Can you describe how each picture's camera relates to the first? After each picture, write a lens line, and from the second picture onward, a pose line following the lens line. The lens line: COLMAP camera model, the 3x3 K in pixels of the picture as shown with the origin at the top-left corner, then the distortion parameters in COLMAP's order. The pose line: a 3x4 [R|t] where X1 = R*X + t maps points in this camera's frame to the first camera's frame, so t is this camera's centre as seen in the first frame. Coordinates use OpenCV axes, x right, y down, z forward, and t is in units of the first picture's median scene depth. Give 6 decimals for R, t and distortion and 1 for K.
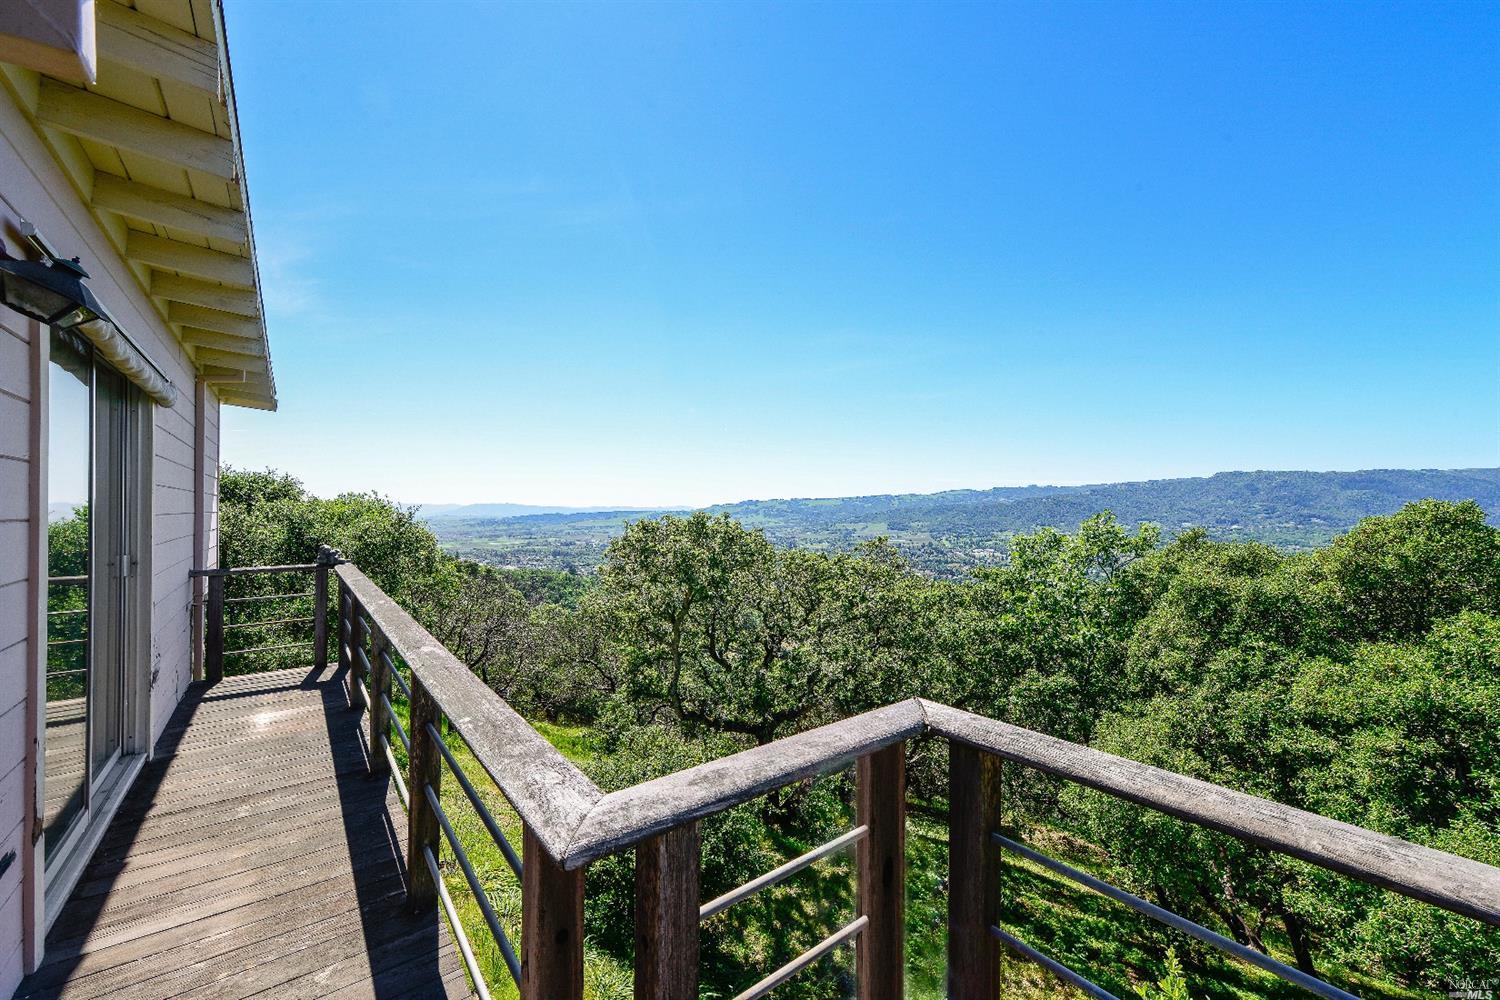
lens RADIAL K [[590.6, 0, 759.8], [0, 590.6, 500.6], [0, 0, 1]] dist [0.003873, -0.000305]
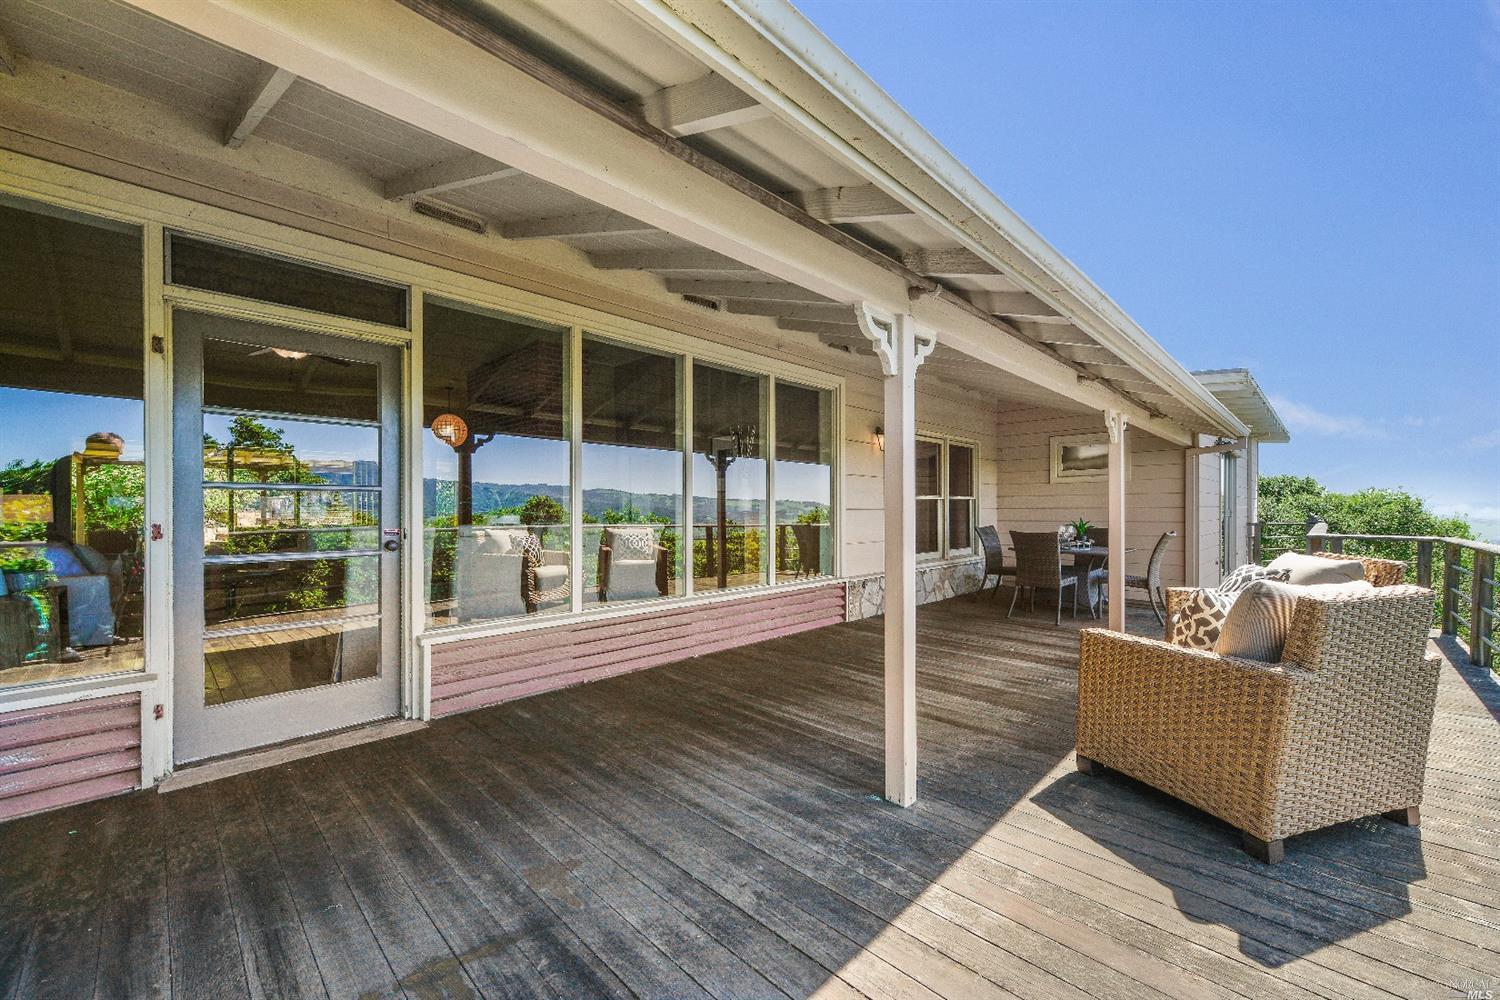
lens RADIAL K [[590.6, 0, 755.7], [0, 590.6, 499.0], [0, 0, 1]] dist [0.003873, -0.000305]
pose [[0.120438, 0.005187, -0.992707, 0.949462], [0.001828, 0.999983, 0.005447, 0.002367], [0.992719, -0.002471, 0.120427, -1.016436]]
